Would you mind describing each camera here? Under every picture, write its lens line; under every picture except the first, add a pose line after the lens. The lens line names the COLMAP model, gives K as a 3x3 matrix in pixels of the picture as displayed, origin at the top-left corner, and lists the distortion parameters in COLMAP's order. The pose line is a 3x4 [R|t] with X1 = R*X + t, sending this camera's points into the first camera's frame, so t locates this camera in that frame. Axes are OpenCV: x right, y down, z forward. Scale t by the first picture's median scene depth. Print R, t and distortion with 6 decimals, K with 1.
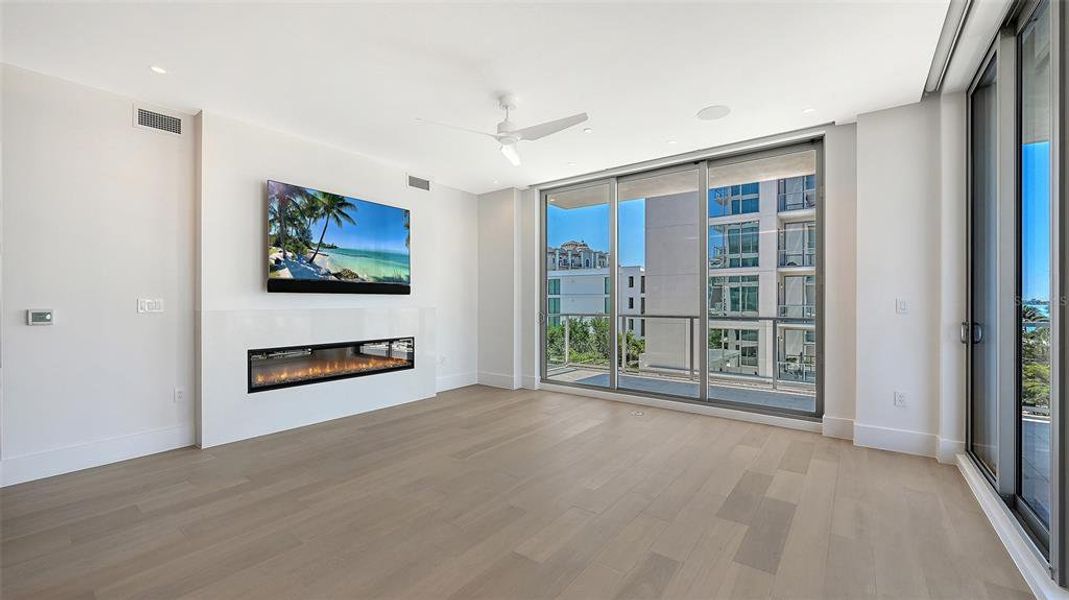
lens RADIAL K [[427.7, 0, 538.0], [0, 427.7, 301.5], [0, 0, 1]] dist [-0.000534, 0.000345]
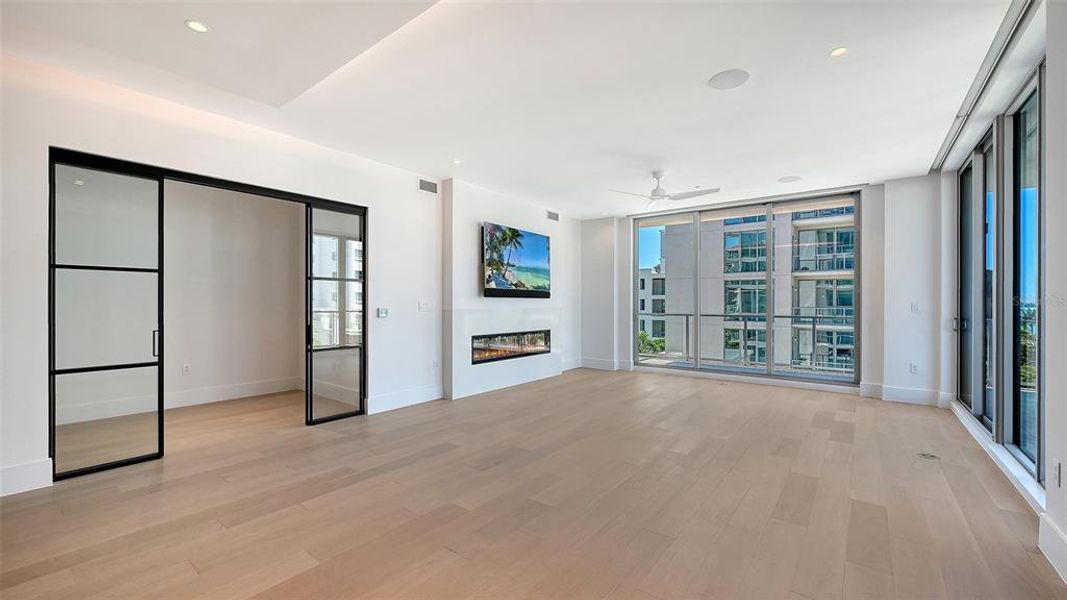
lens RADIAL K [[428.2, 0, 535.4], [0, 428.2, 303.3], [0, 0, 1]] dist [-0.000427, -0.000232]
pose [[0.999946, 0.001576, -0.010248, -0.381585], [-0.001571, 0.999999, 0.000478, -0.001811], [0.010249, -0.000462, 0.999947, -0.421796]]
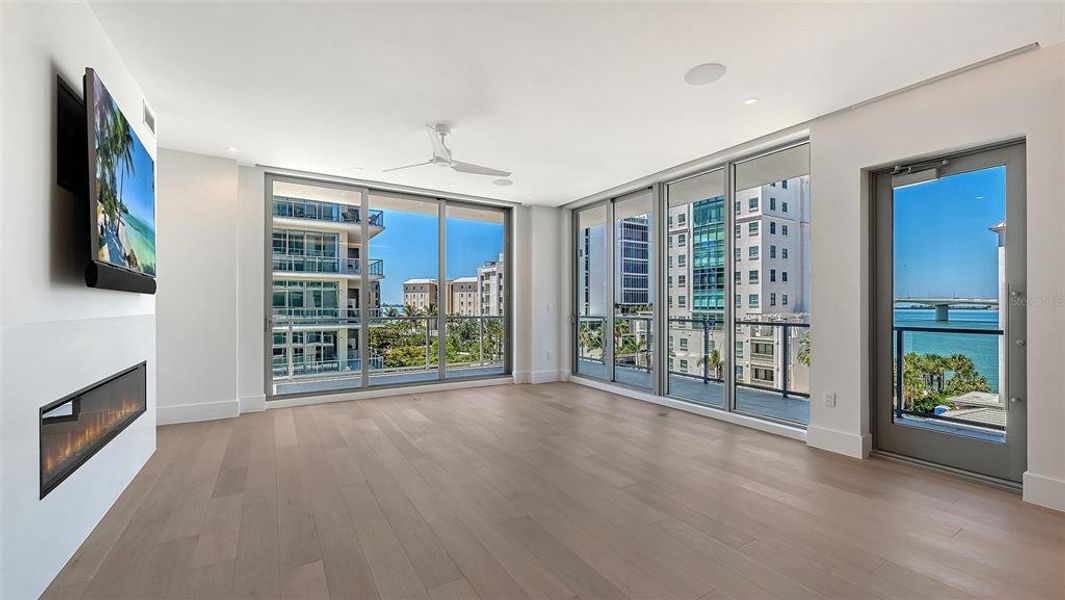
lens RADIAL K [[427.4, 0, 534.3], [0, 427.4, 303.2], [0, 0, 1]] dist [-0.000427, -0.000232]
pose [[0.362488, 0.004144, 0.931979, -0.793890], [-0.001510, 0.999991, -0.003859, -0.000776], [-0.931987, -0.000009, 0.362491, 0.275402]]
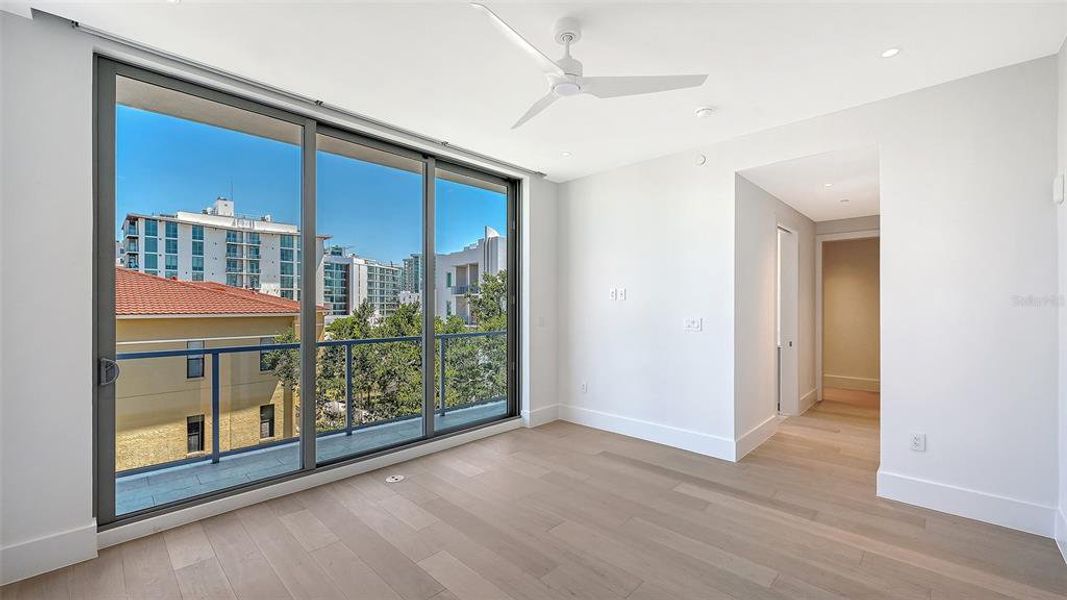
lens RADIAL K [[427.0, 0, 544.8], [0, 427.0, 303.1], [0, 0, 1]] dist [-0.000135, -0.000034]
pose [[0.103907, 0.002958, 0.994583, -0.474468], [0.001845, 0.999993, -0.003167, -0.032831], [-0.994585, 0.002164, 0.103901, 0.736067]]
